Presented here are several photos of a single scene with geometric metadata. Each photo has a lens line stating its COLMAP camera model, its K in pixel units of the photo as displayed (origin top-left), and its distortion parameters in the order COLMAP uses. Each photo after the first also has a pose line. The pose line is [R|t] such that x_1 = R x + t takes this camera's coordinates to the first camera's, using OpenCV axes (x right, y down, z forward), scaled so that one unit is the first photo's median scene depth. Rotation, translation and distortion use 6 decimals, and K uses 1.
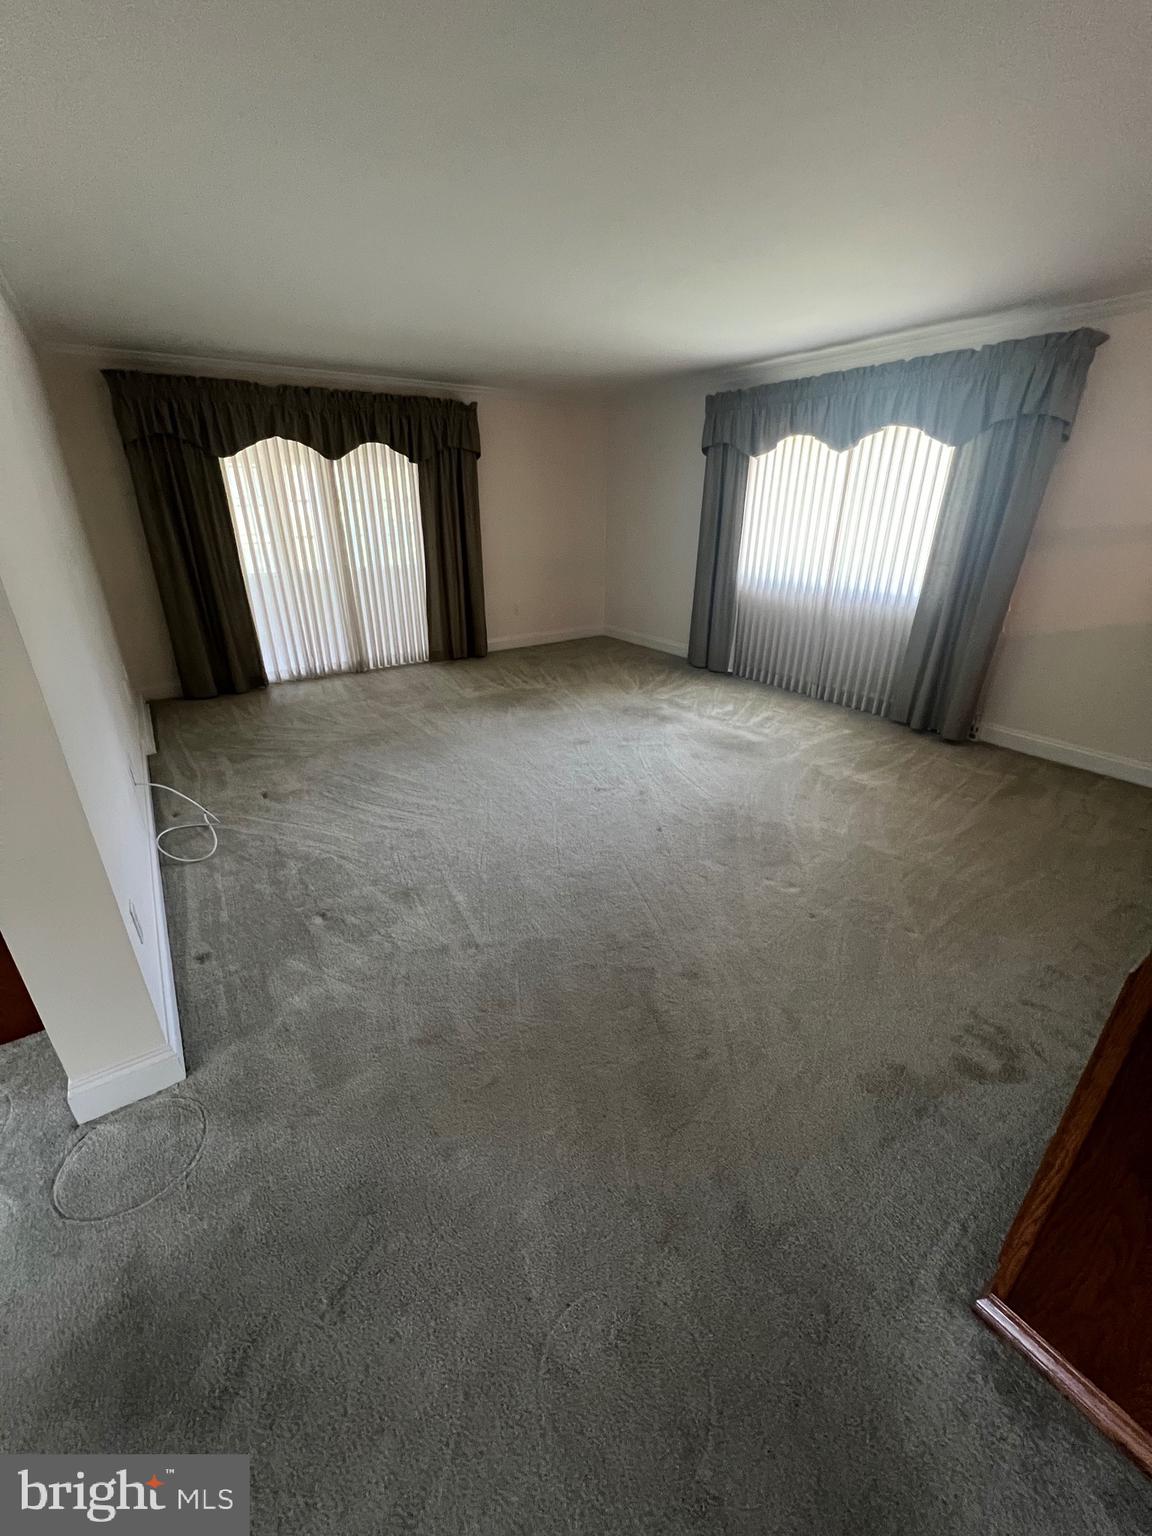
lens RADIAL K [[617.0, 0, 571.3], [0, 617.0, 766.2], [0, 0, 1]] dist [-0.000924, 0.000607]
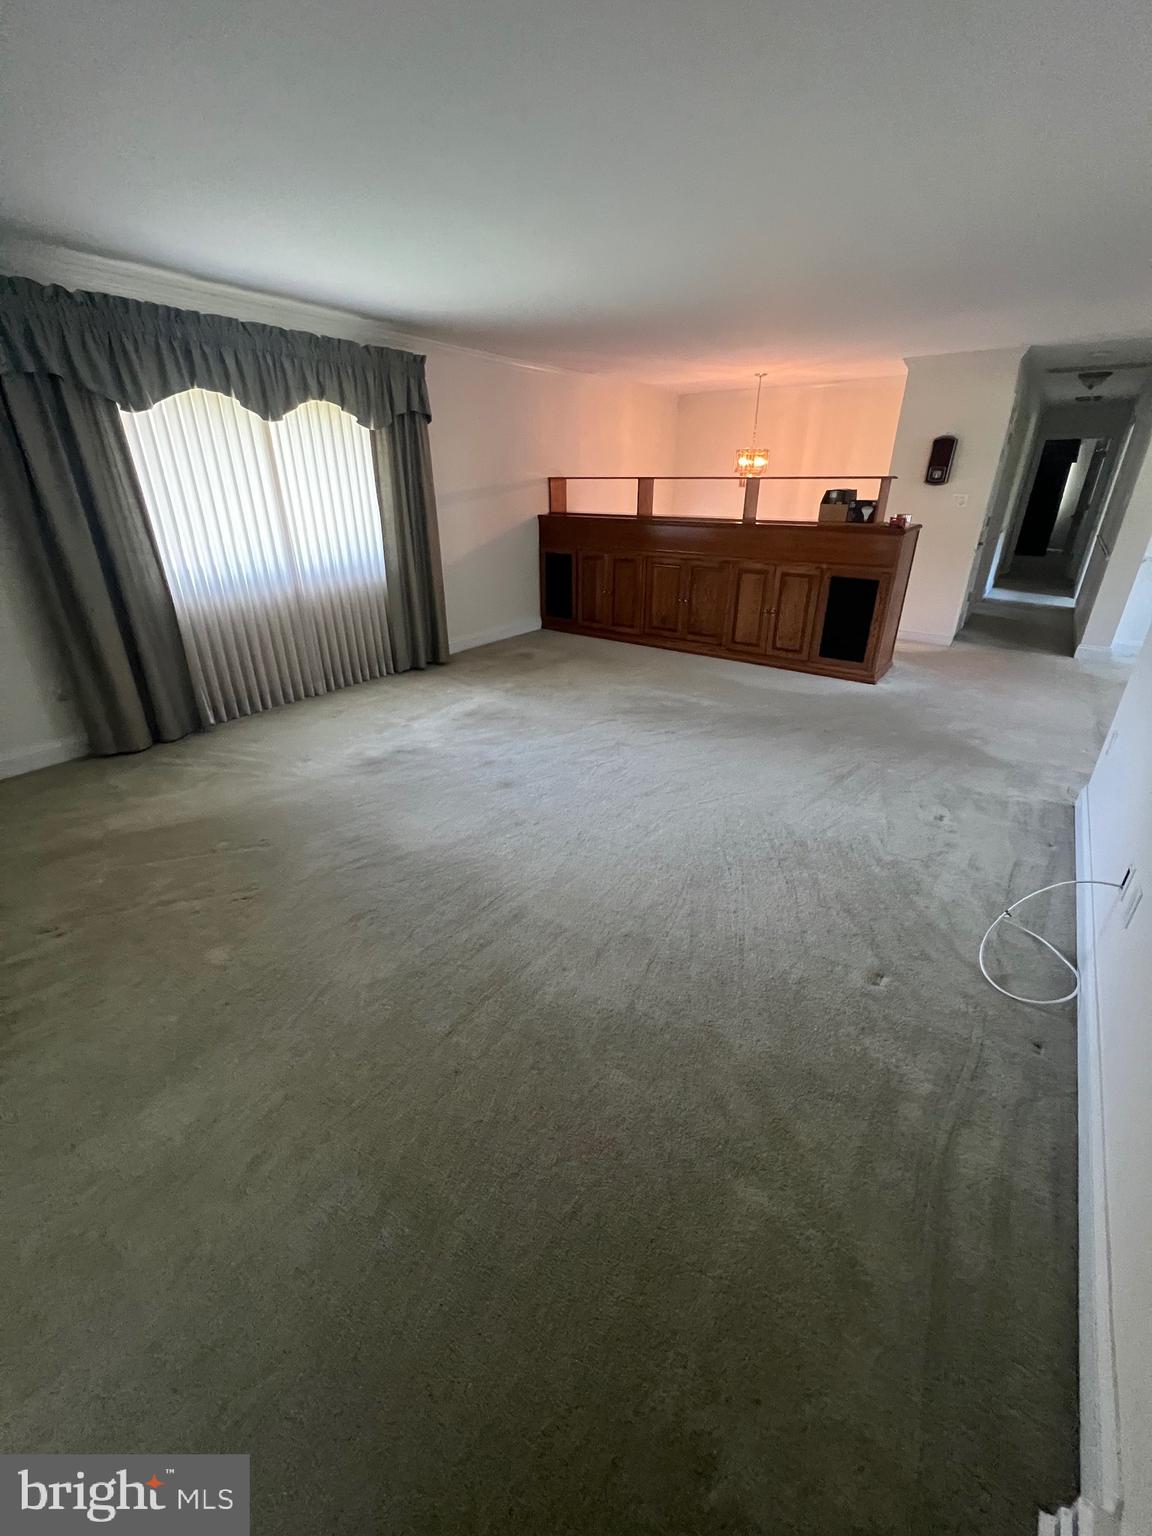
lens RADIAL K [[617.0, 0, 571.3], [0, 617.0, 766.2], [0, 0, 1]] dist [-0.000924, 0.000607]
pose [[-0.316385, -0.404796, 0.857928, -0.596229], [0.374647, 0.777549, 0.505032, -0.377934], [-0.871516, 0.481205, -0.094349, 0.876516]]
